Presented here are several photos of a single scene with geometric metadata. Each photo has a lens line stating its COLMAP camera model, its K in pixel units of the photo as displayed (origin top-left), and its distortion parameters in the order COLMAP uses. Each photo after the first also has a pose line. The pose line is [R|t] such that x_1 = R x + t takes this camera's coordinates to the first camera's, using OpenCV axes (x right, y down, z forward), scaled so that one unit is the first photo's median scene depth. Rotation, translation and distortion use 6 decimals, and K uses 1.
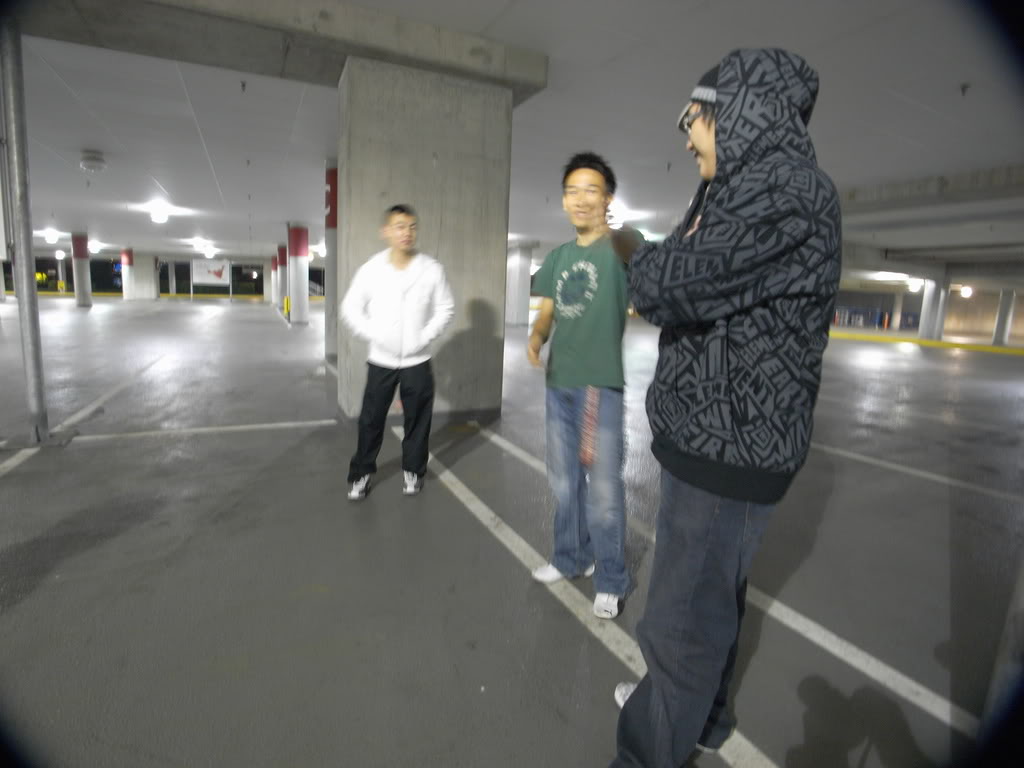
lens RADIAL K [[543.5, 0, 512.0], [0, 543.5, 384.0], [0, 0, 1]] dist [-0.030220, 0.000695]
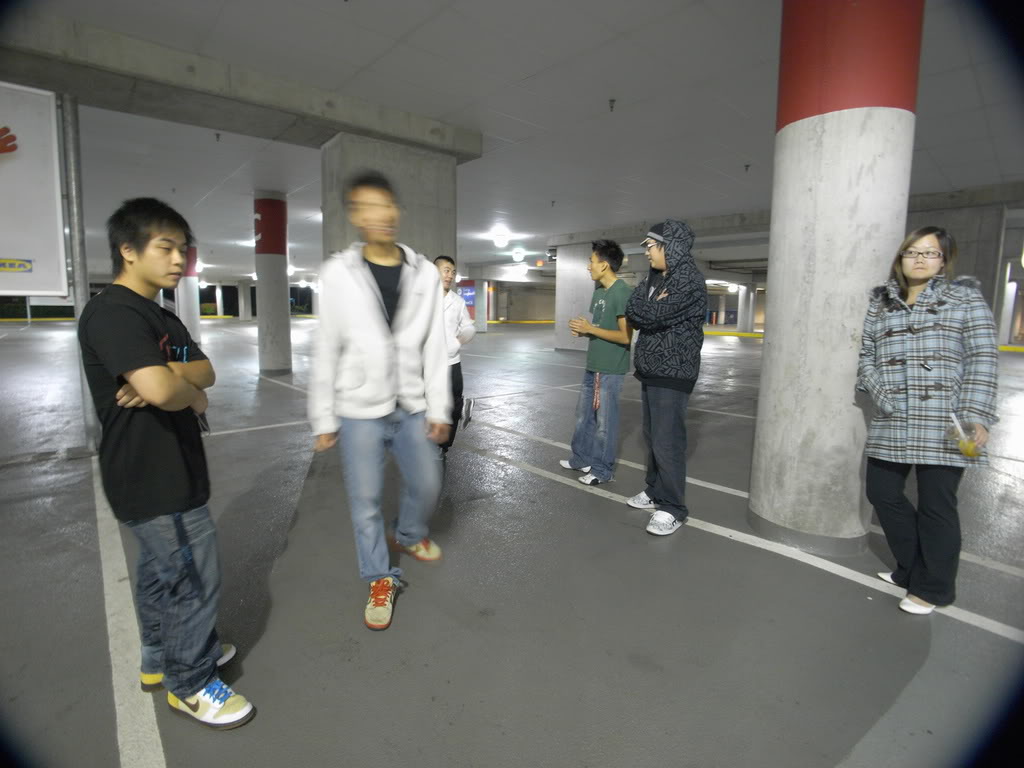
lens RADIAL K [[552.9, 0, 512.0], [0, 552.9, 384.0], [0, 0, 1]] dist [0.002355, 0.000984]
pose [[0.964629, -0.068720, 0.254498, -0.287292], [0.073246, 0.997279, -0.008337, 0.035420], [-0.253232, 0.026683, 0.967037, -0.379377]]
